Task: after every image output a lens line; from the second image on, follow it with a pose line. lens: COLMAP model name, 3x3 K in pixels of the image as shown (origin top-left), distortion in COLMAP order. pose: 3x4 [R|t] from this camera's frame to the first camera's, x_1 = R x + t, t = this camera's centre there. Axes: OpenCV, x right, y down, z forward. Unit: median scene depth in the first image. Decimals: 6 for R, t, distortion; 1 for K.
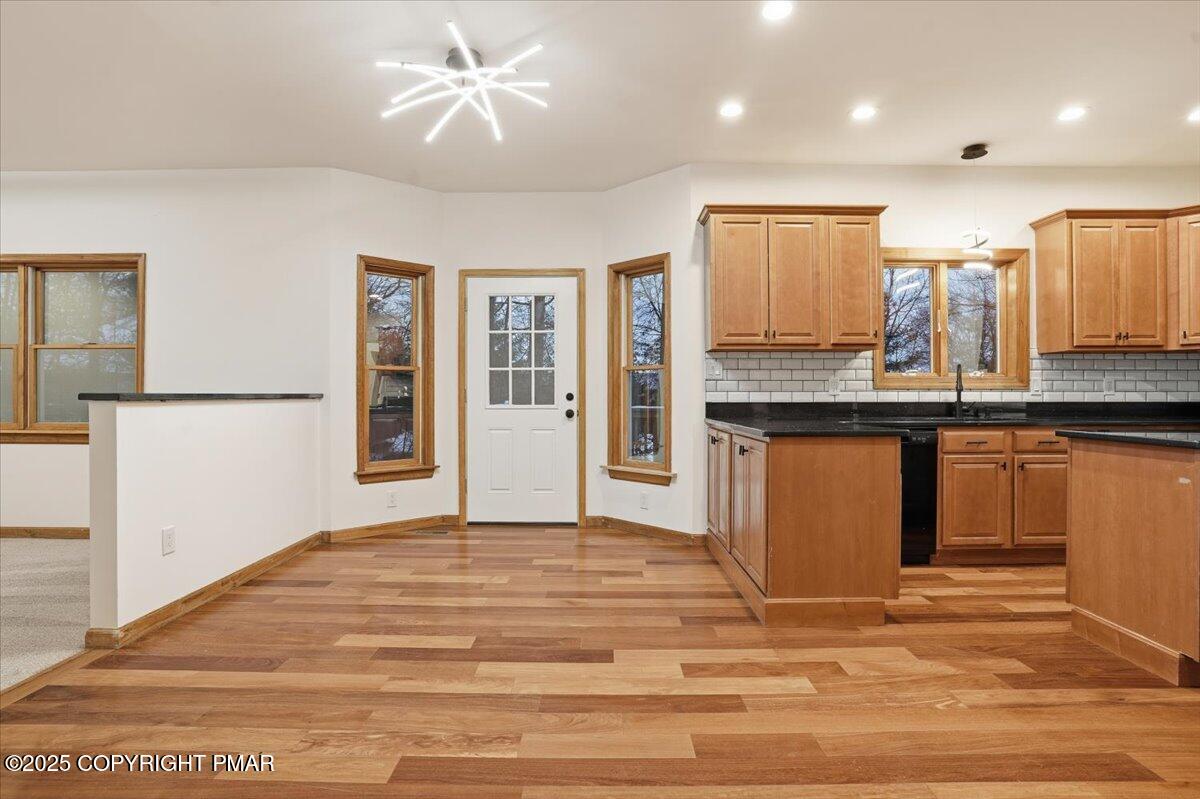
lens RADIAL K [[601.4, 0, 593.7], [0, 601.4, 399.6], [0, 0, 1]] dist [-0.077534, 0.031539]
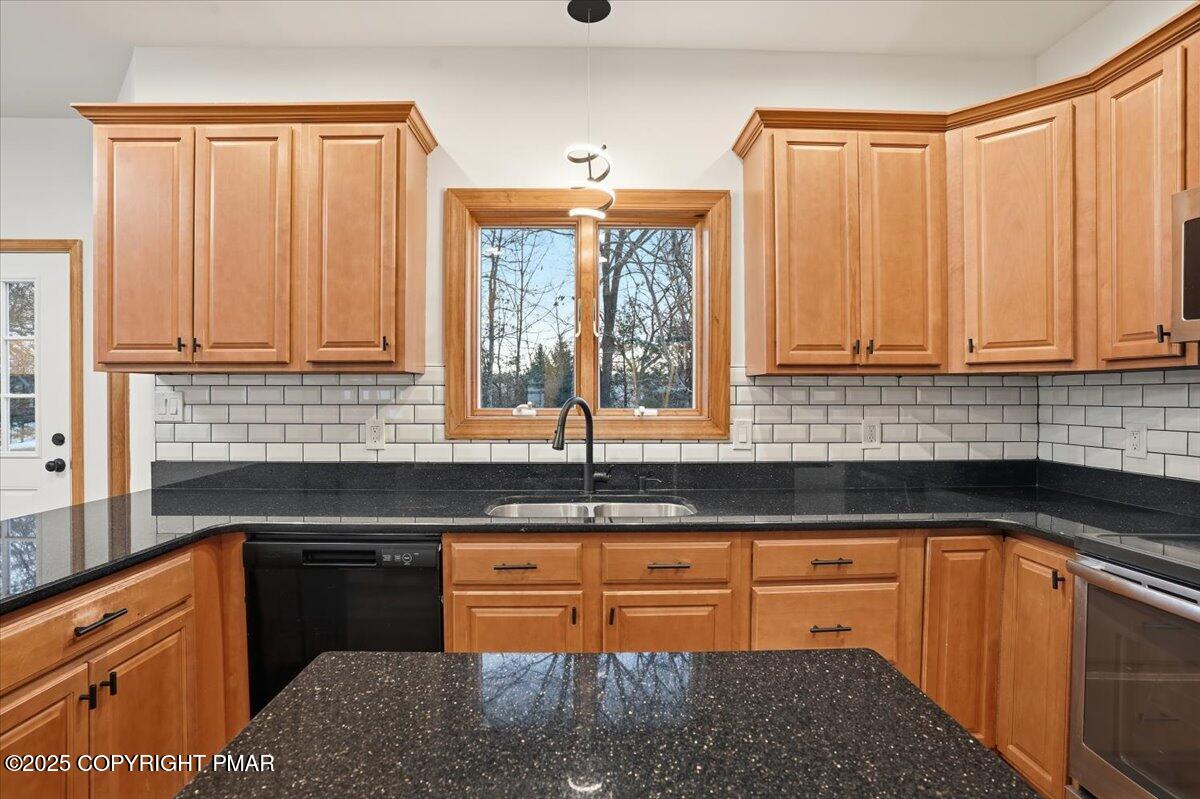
lens RADIAL K [[601.4, 0, 593.7], [0, 601.4, 399.6], [0, 0, 1]] dist [-0.077534, 0.031539]
pose [[0.999058, 0.001194, 0.043379, 0.638260], [-0.001243, 0.999999, 0.001103, -0.061249], [-0.043378, -0.001156, 0.999058, 0.457994]]
